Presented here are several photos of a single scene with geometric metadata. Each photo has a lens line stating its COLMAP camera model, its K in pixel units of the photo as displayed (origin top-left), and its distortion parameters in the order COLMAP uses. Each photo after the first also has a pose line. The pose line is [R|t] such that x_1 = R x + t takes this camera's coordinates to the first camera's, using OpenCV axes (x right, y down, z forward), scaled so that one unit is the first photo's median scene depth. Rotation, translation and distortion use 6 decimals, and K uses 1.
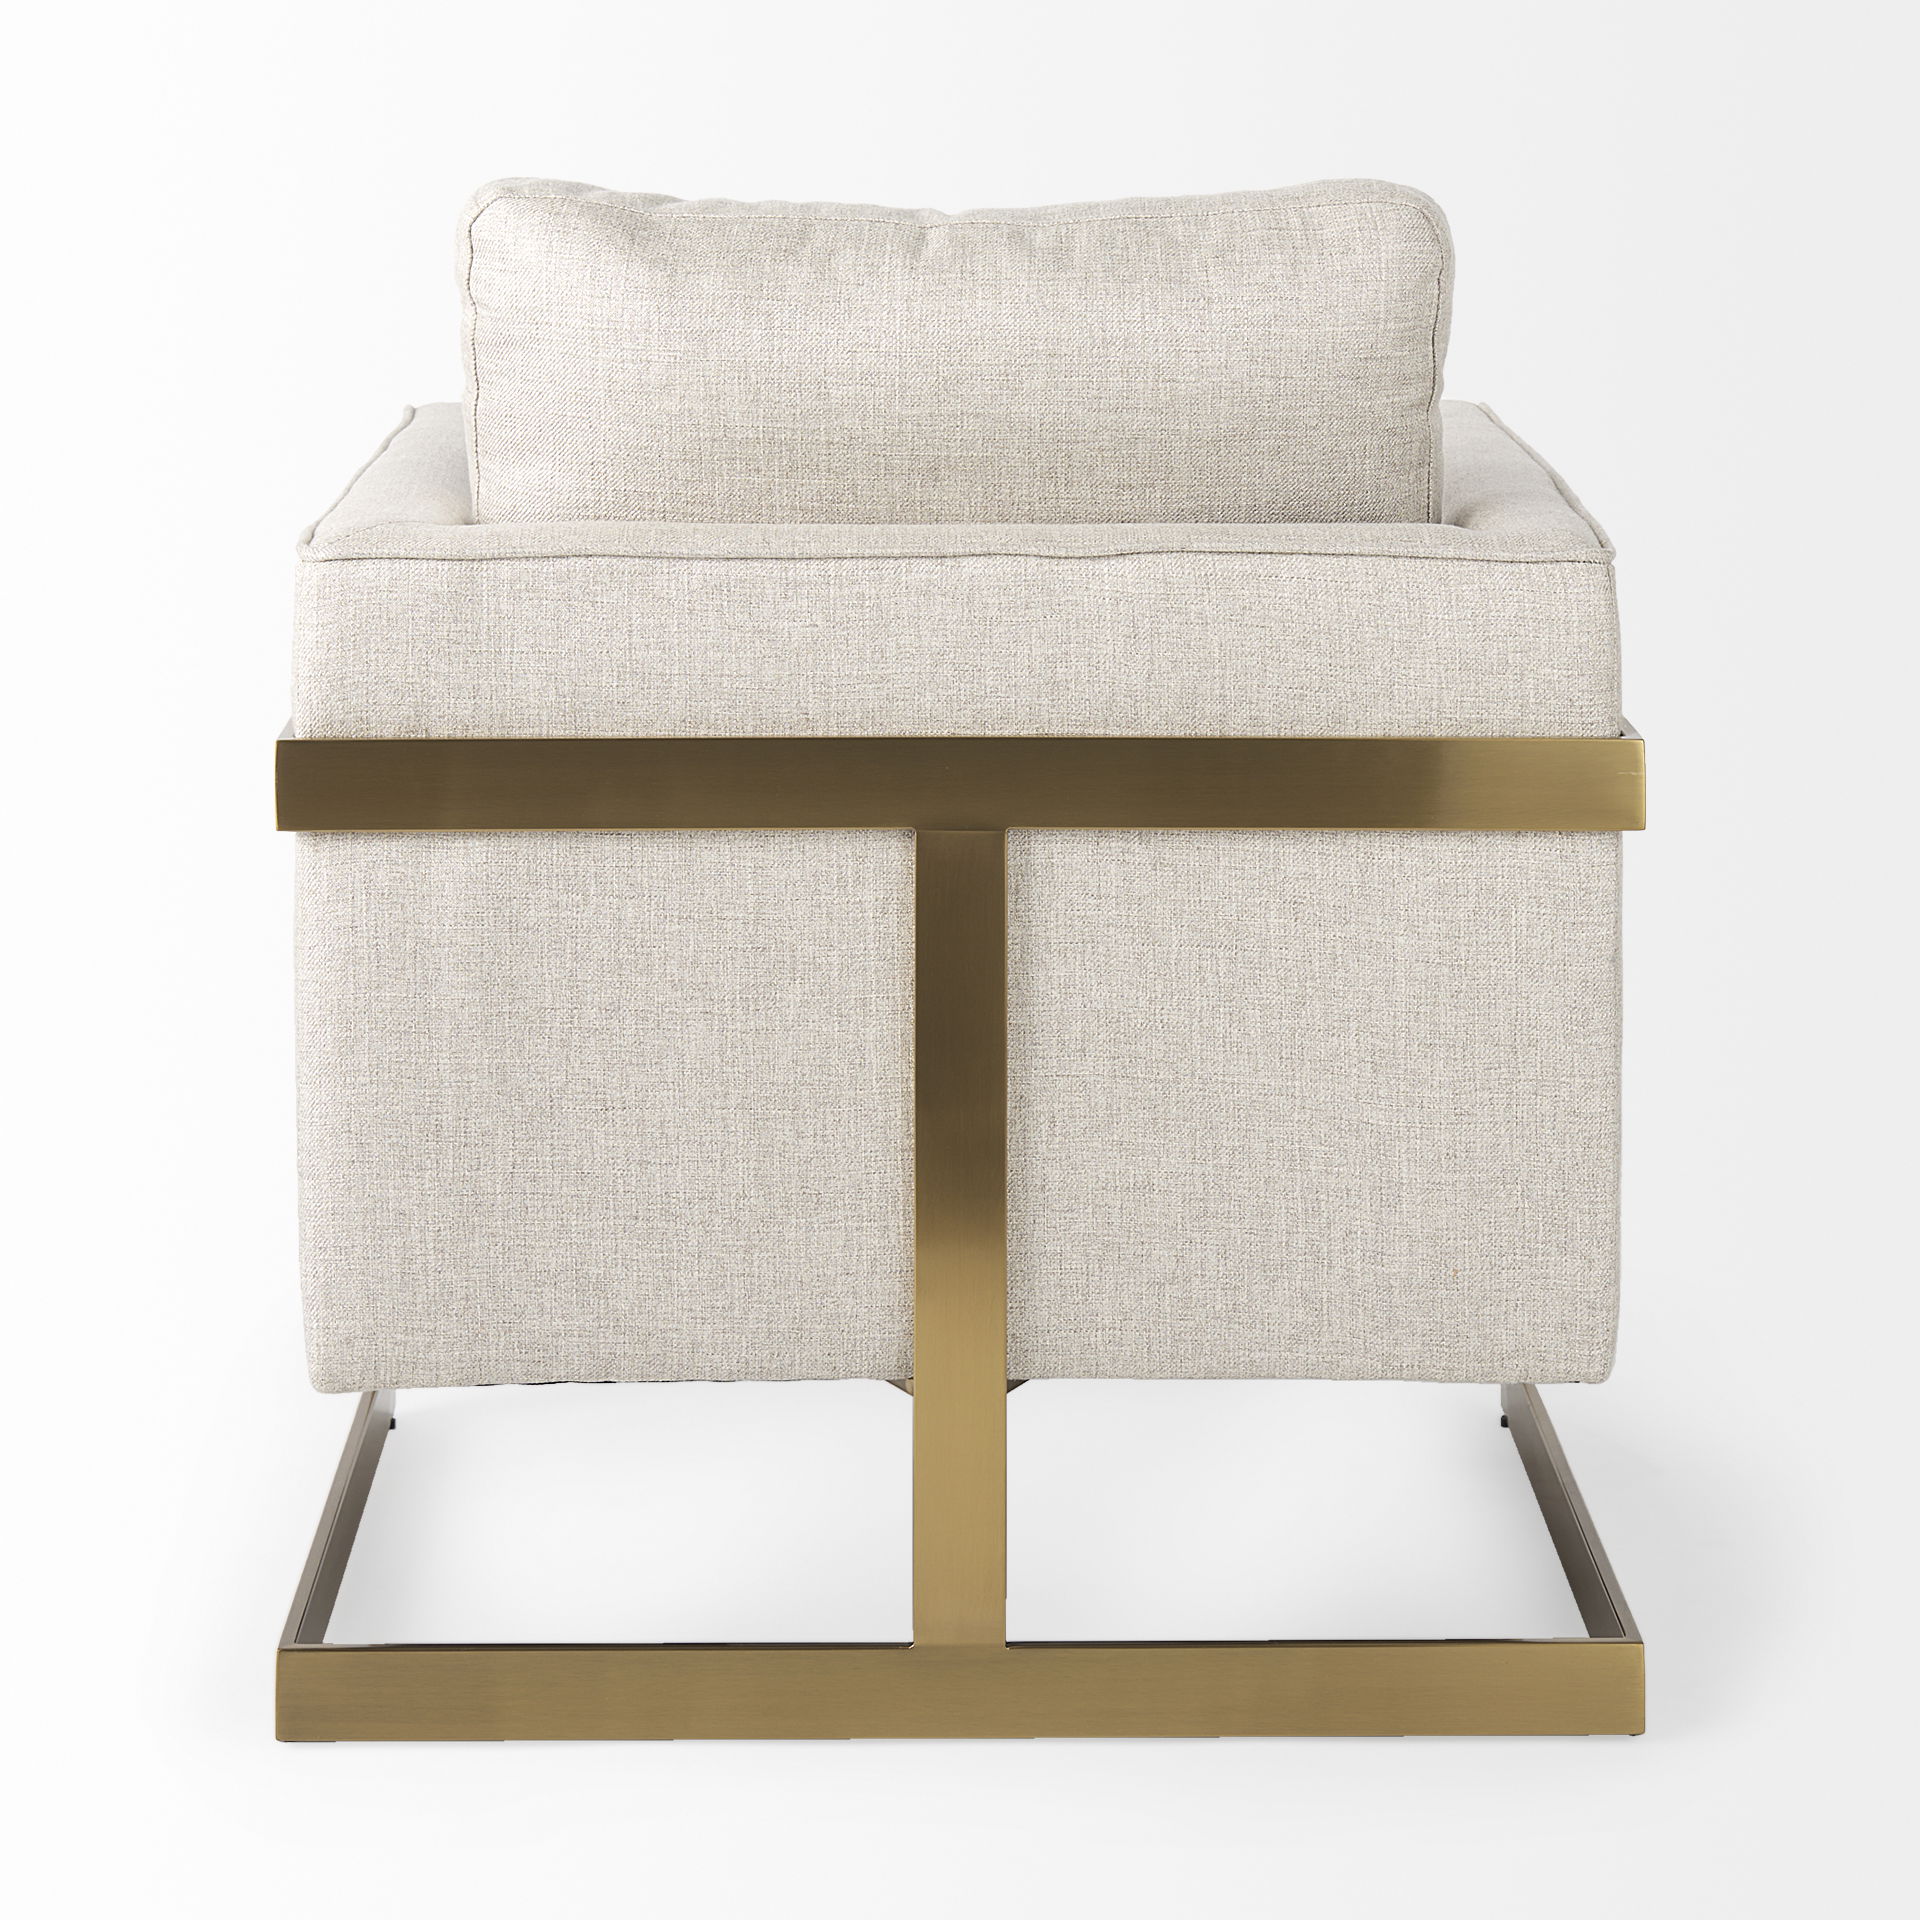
lens RADIAL K [[5573.4, 0, 960.0], [0, 5573.4, 960.0], [0, 0, 1]] dist [0.106353, -1.085980]
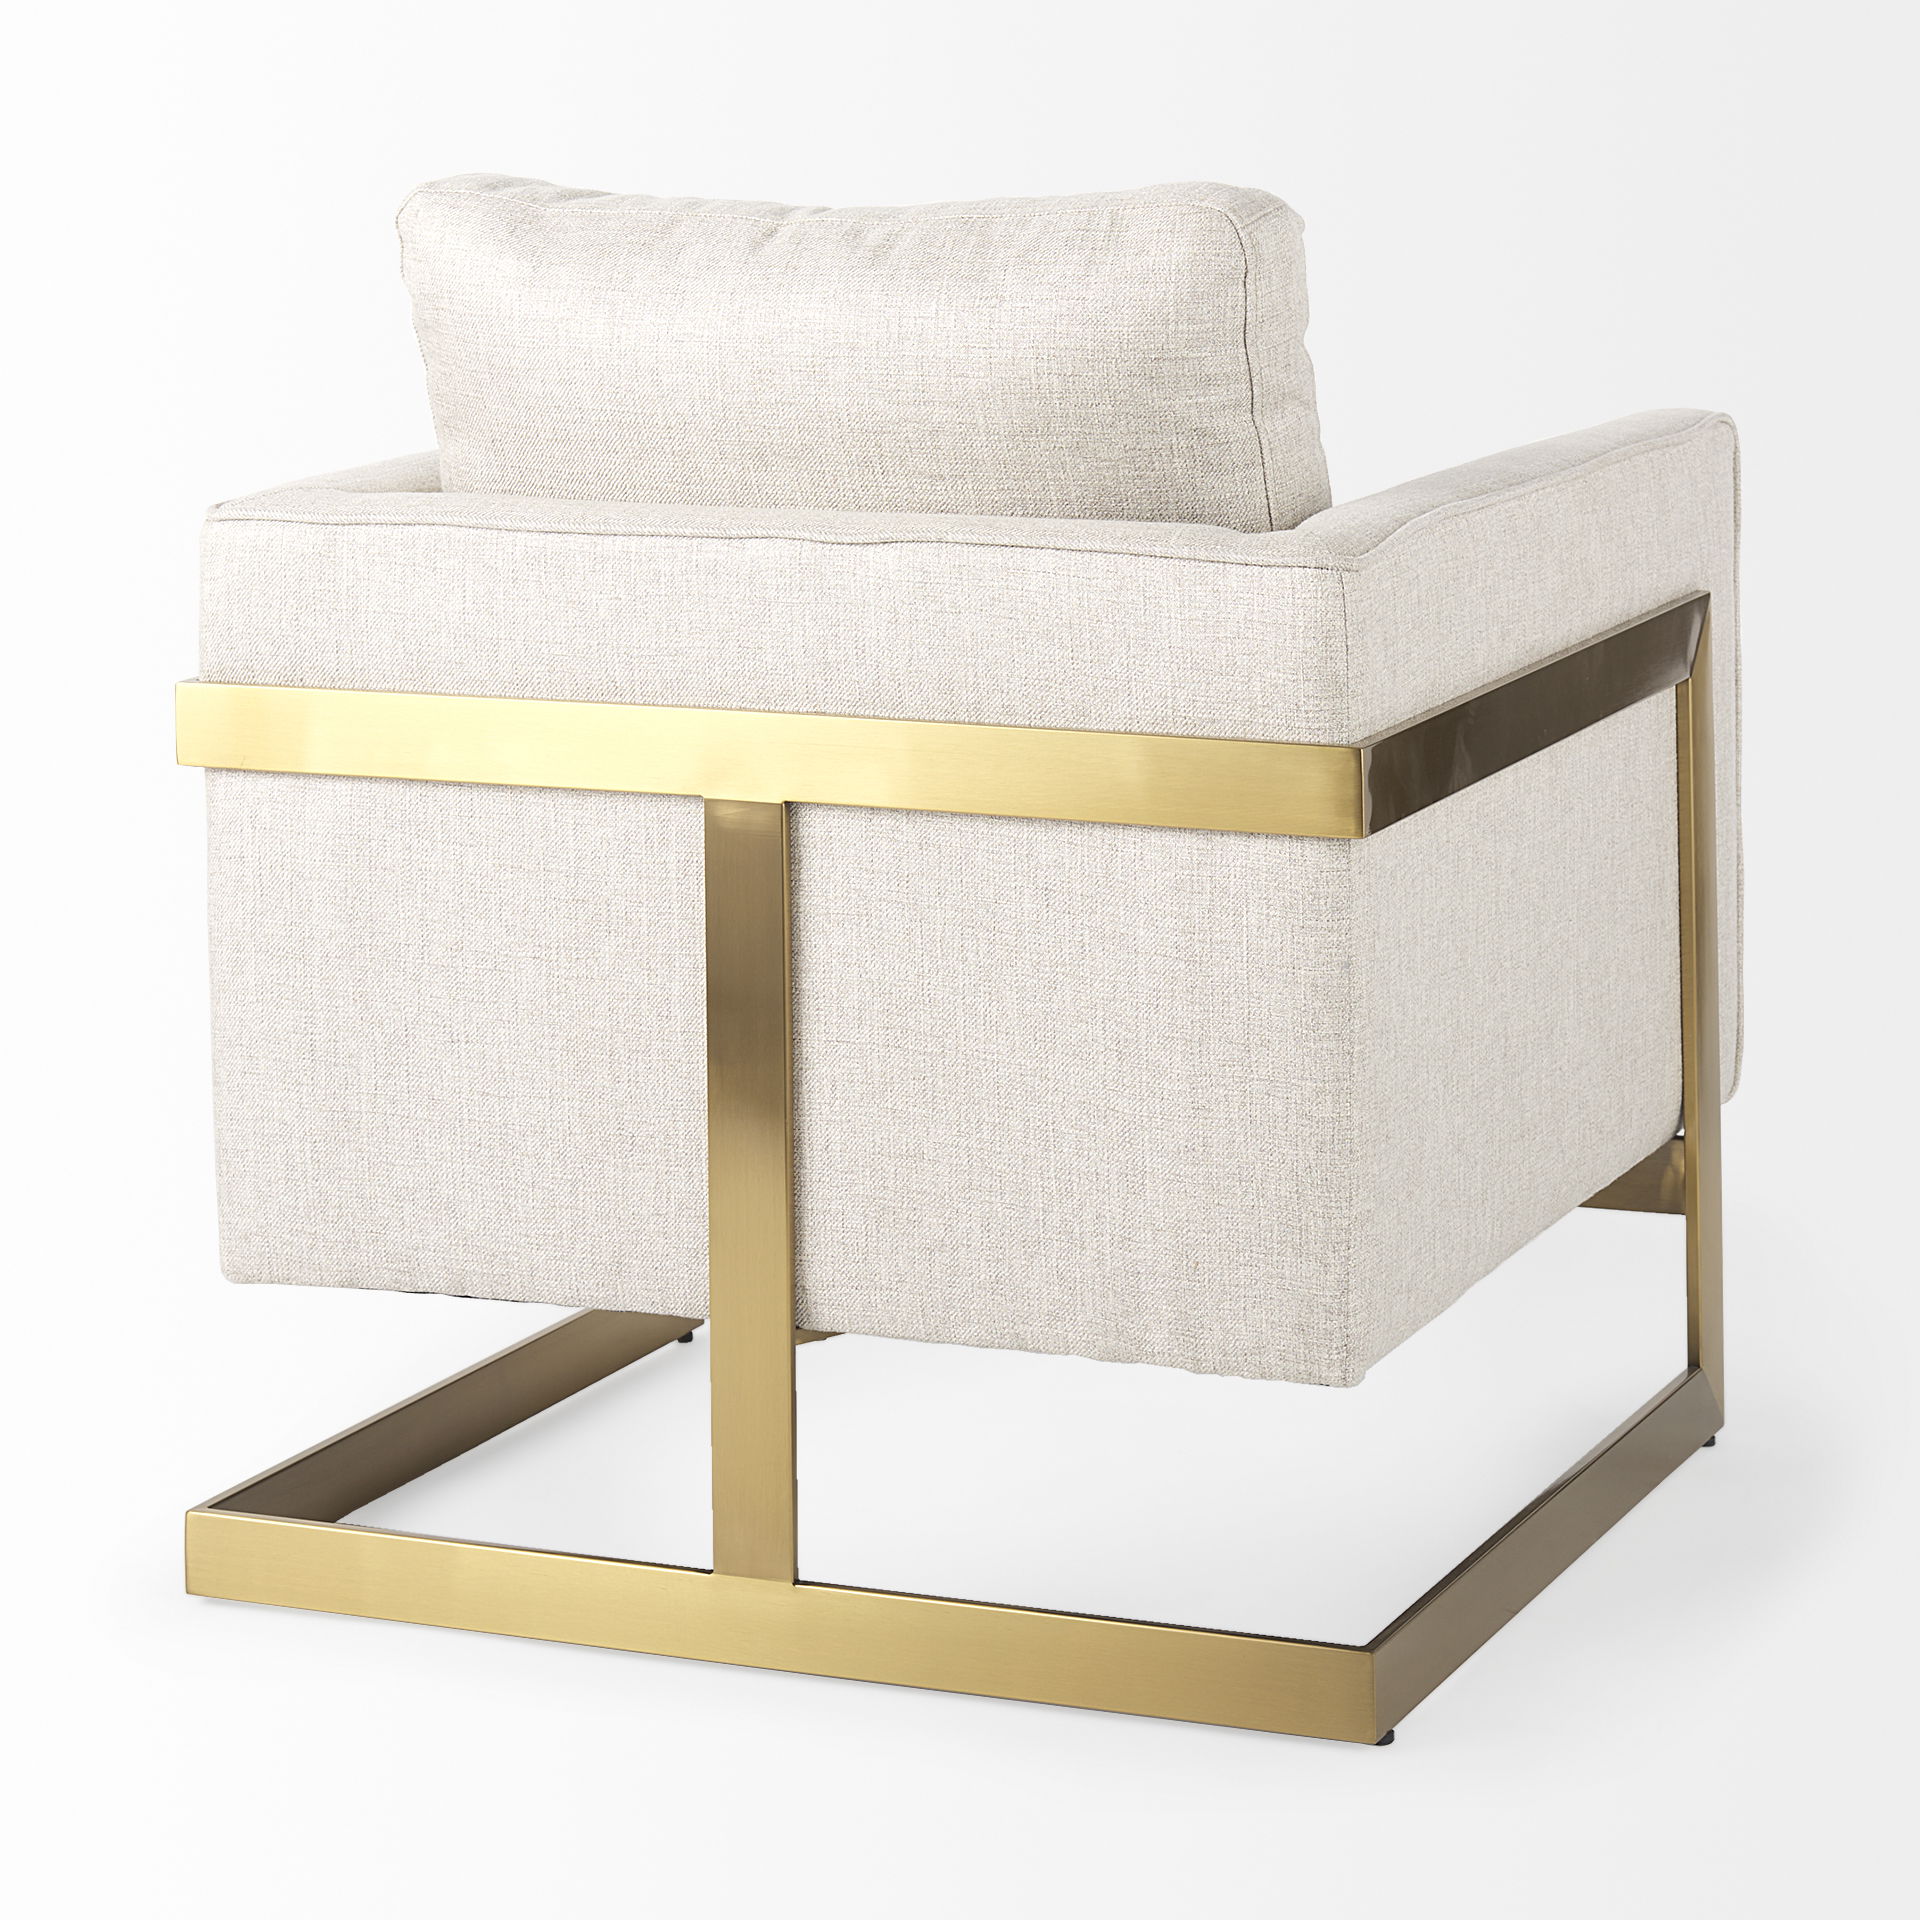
lens RADIAL K [[5573.4, 0, 960.0], [0, 5573.4, 960.0], [0, 0, 1]] dist [0.106353, -1.085980]
pose [[0.914576, 0.067333, -0.398769, 0.453251], [-0.064276, 0.997710, 0.021048, -0.017767], [0.399273, 0.006381, 0.916810, 0.055568]]
